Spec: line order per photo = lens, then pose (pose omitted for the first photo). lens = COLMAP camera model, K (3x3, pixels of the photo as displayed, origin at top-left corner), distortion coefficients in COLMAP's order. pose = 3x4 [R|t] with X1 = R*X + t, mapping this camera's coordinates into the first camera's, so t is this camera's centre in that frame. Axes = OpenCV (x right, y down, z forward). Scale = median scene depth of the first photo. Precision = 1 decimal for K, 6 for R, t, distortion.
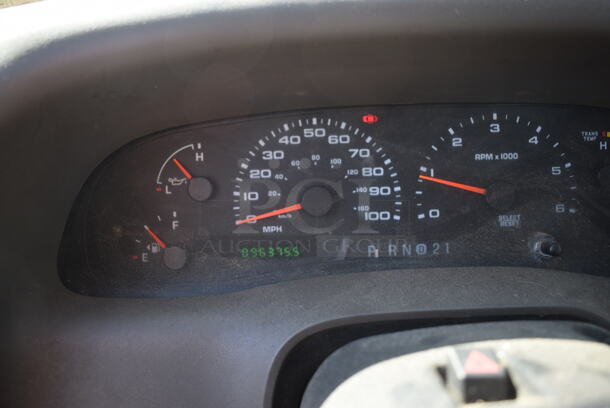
lens RADIAL K [[532.7, 0, 305.0], [0, 532.7, 204.0], [0, 0, 1]] dist [-0.087201, 0.009172]
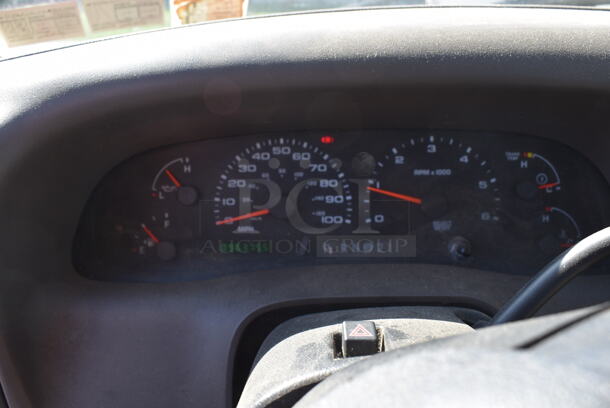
lens RADIAL K [[532.7, 0, 305.0], [0, 532.7, 204.0], [0, 0, 1]] dist [-0.087201, 0.009172]
pose [[0.999659, 0.017664, -0.019232, 0.097514], [-0.017341, 0.999708, 0.016820, -0.033113], [0.019523, -0.016481, 0.999674, -0.218831]]
